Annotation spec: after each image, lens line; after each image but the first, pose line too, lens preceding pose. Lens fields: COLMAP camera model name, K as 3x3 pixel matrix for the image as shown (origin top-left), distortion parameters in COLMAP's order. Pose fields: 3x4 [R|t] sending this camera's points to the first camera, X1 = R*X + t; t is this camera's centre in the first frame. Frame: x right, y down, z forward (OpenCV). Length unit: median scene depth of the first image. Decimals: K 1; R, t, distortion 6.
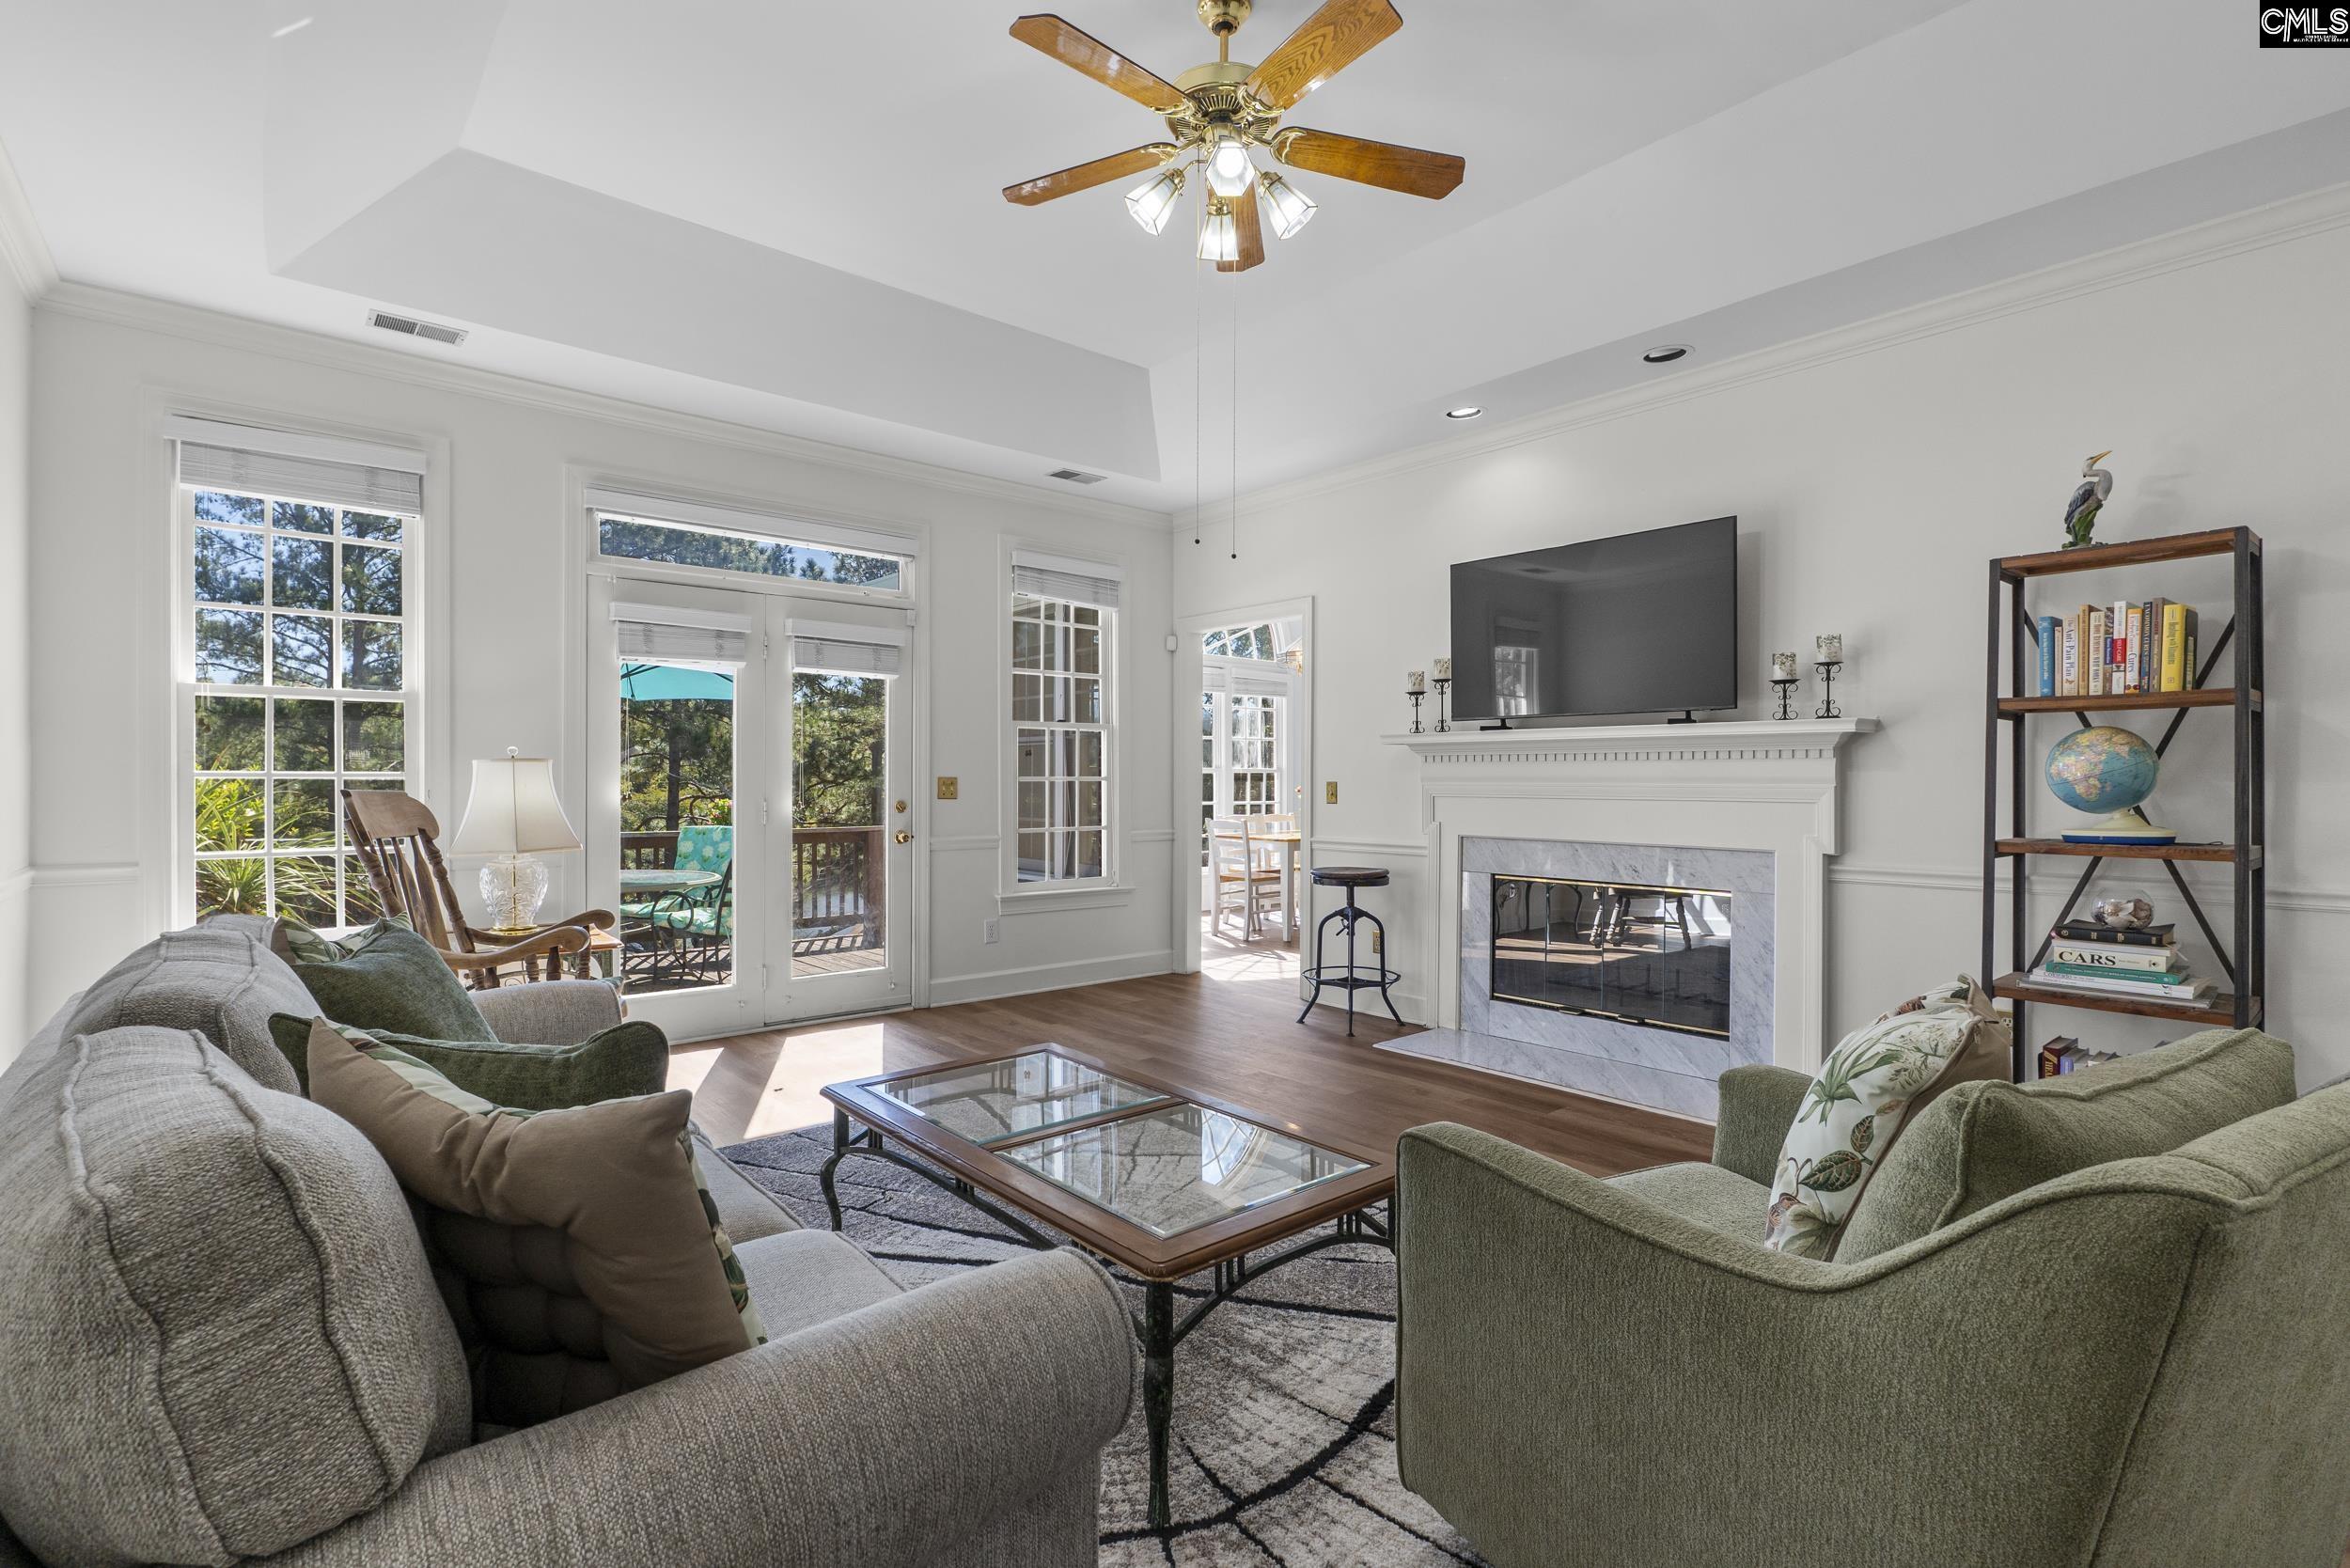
lens RADIAL K [[1087.5, 0, 1175.0], [0, 1087.5, 784.0], [0, 0, 1]] dist [-0.002400, -0.000657]
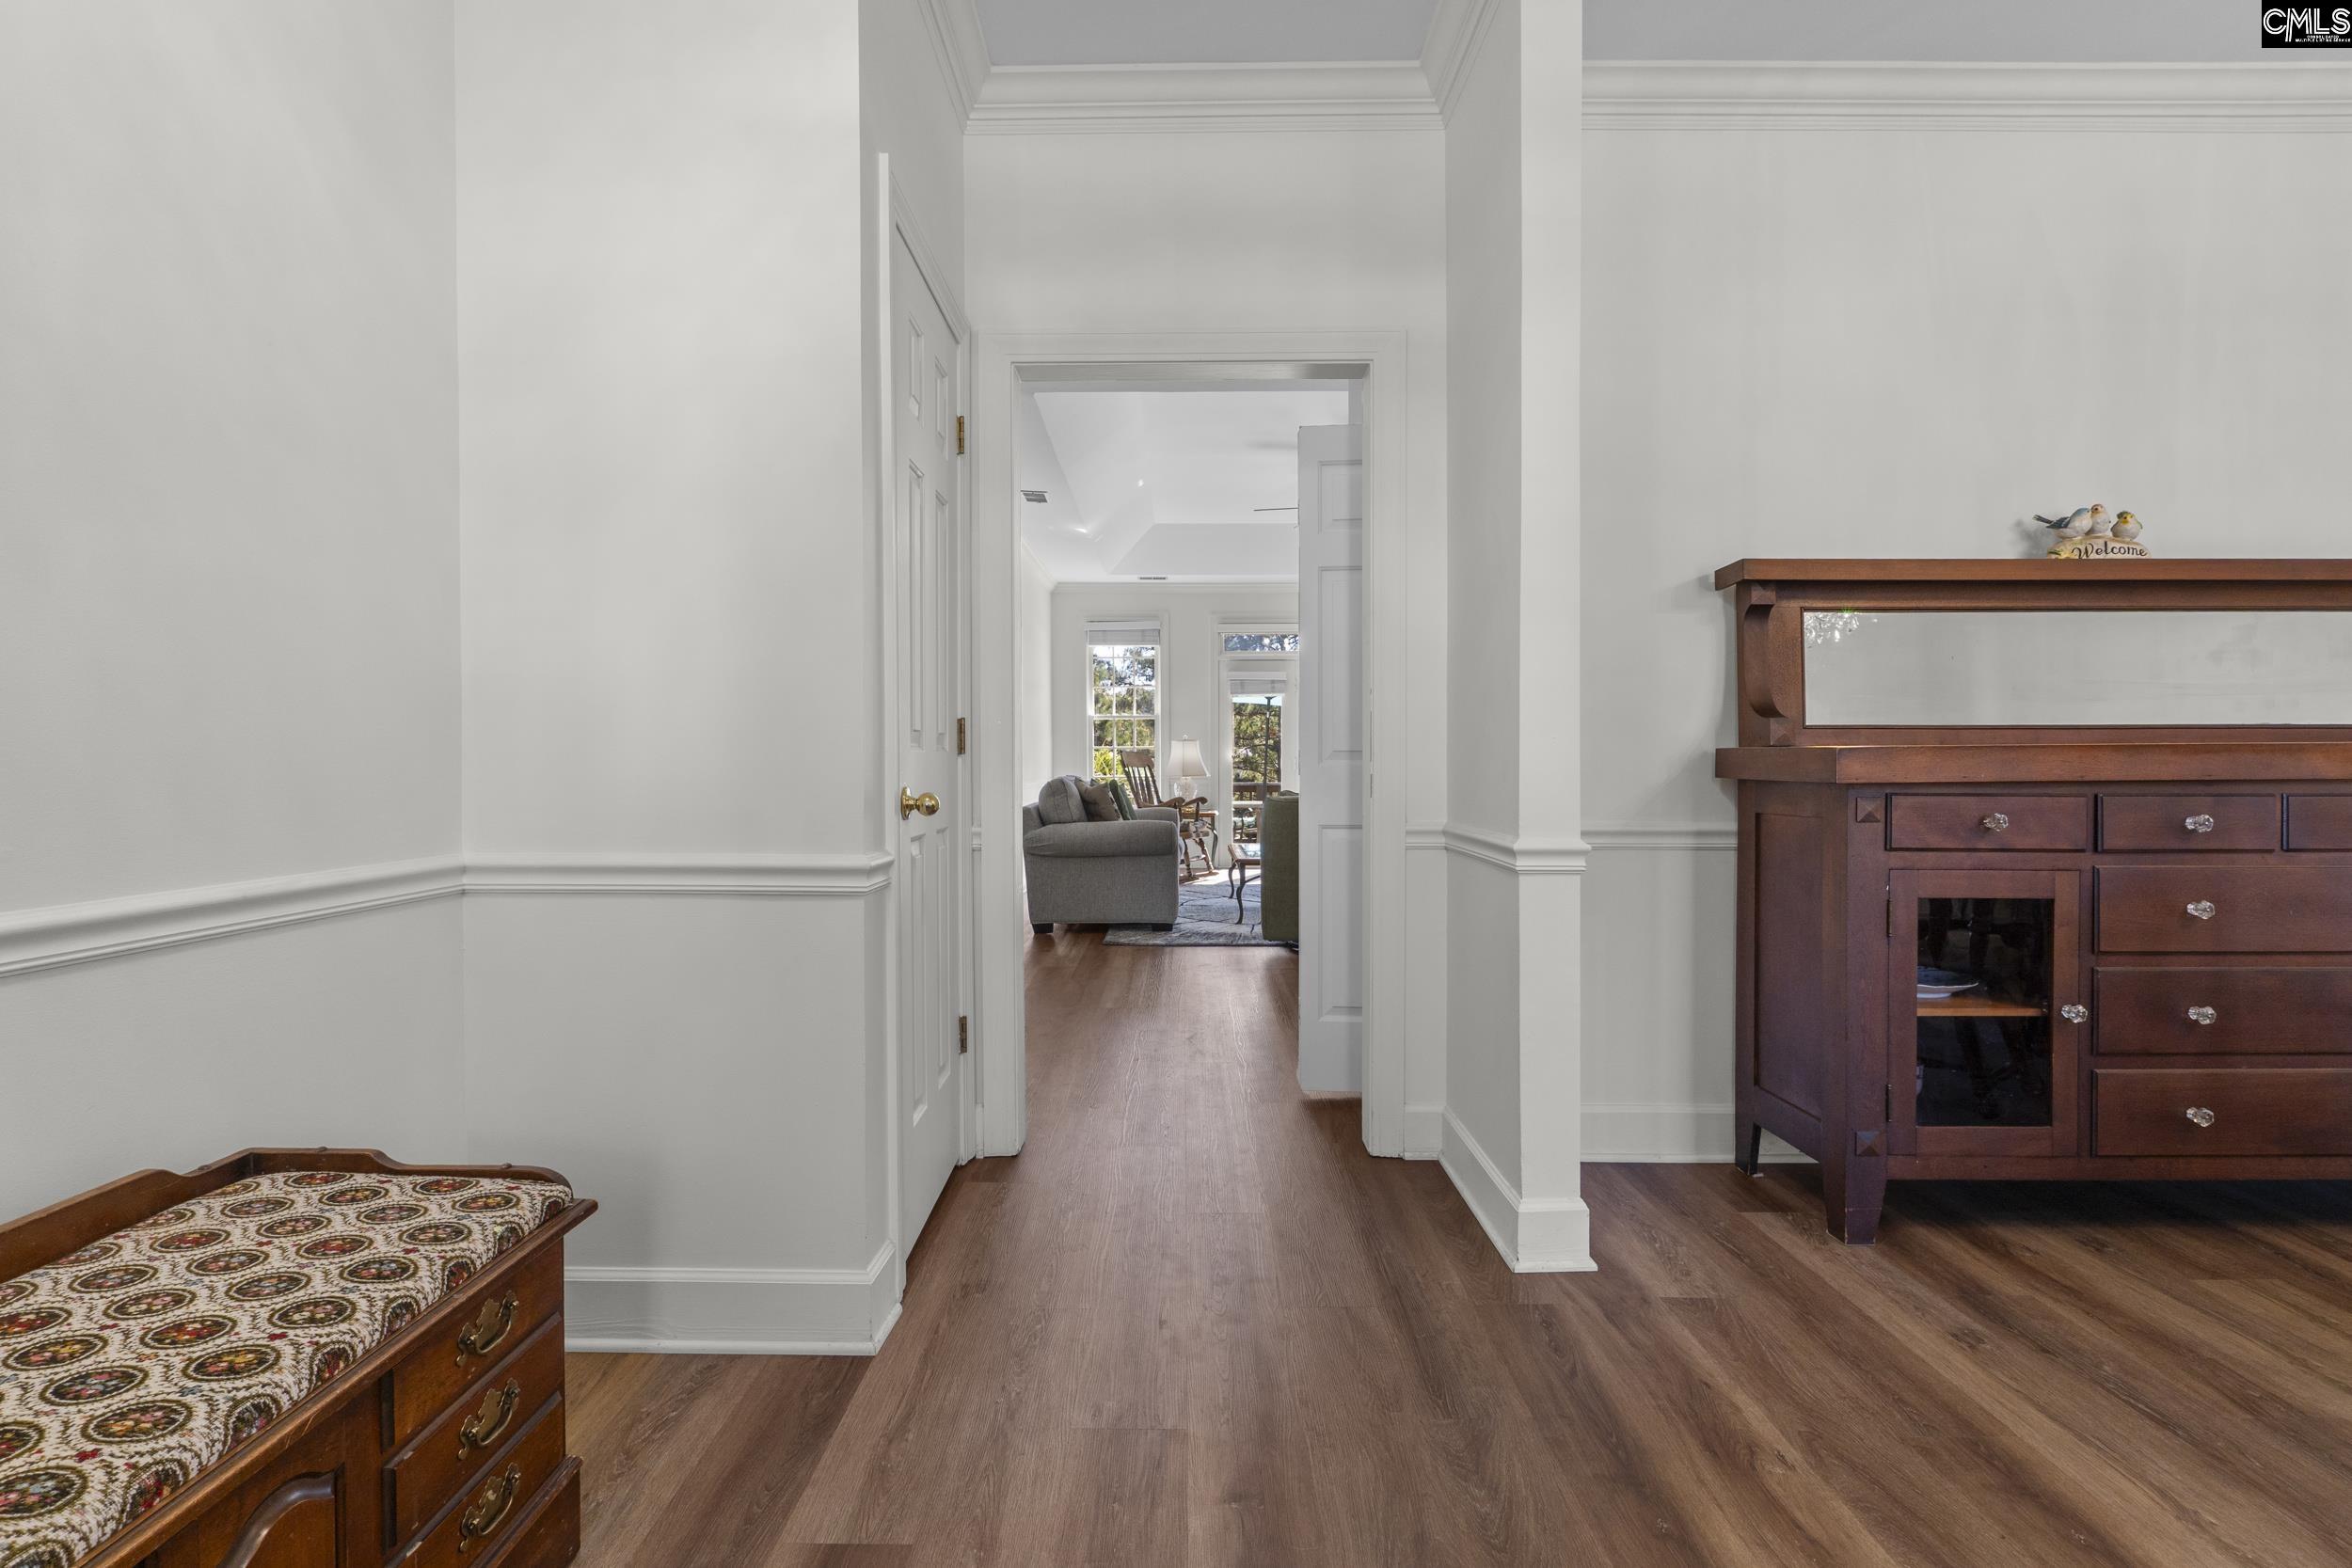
lens RADIAL K [[1088.3, 0, 1176.0], [0, 1088.3, 784.0], [0, 0, 1]] dist [-0.002400, -0.000657]
pose [[0.765976, 0.008615, -0.642811, 1.027061], [0.008100, 0.999701, 0.023050, 0.020323], [0.642818, -0.022863, 0.765678, -0.979104]]
